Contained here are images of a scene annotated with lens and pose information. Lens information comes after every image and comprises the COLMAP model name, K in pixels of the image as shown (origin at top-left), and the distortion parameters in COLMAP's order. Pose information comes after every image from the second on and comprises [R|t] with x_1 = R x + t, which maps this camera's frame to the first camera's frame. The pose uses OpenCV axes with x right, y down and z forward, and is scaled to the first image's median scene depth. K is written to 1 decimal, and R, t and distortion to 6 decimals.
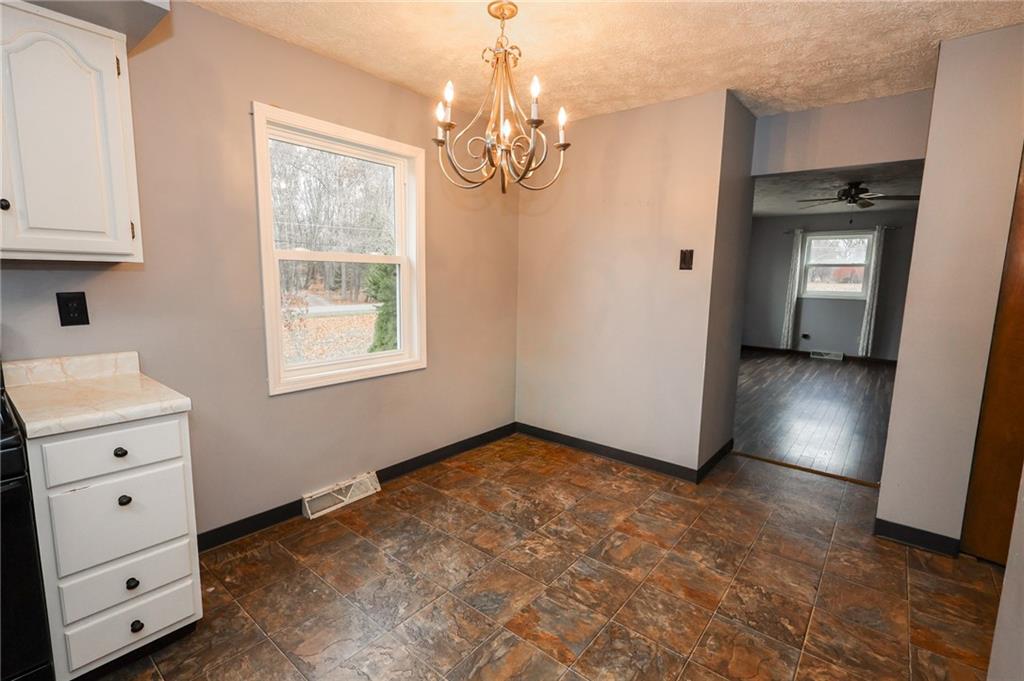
lens RADIAL K [[474.4, 0, 510.5], [0, 474.4, 338.3], [0, 0, 1]] dist [-0.002952, 0.000954]
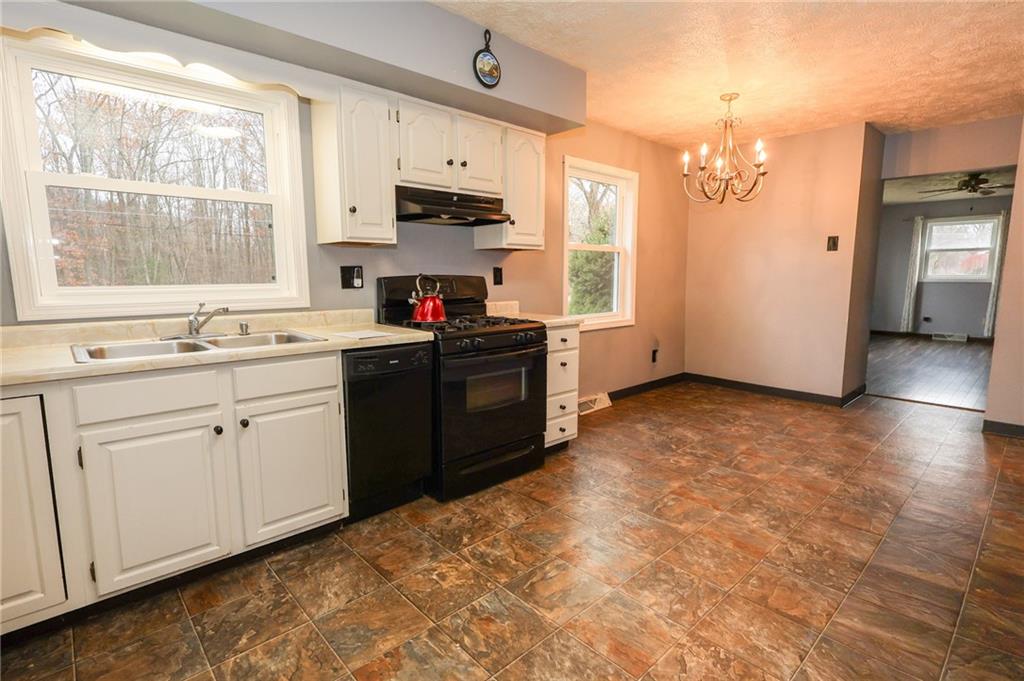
lens RADIAL K [[493.3, 0, 516.9], [0, 493.3, 336.3], [0, 0, 1]] dist [-0.000833, 0.000344]
pose [[0.990788, -0.003600, -0.135375, -0.249001], [0.002612, 0.999969, -0.007471, 0.081037], [0.135398, 0.007049, 0.990766, -0.393036]]
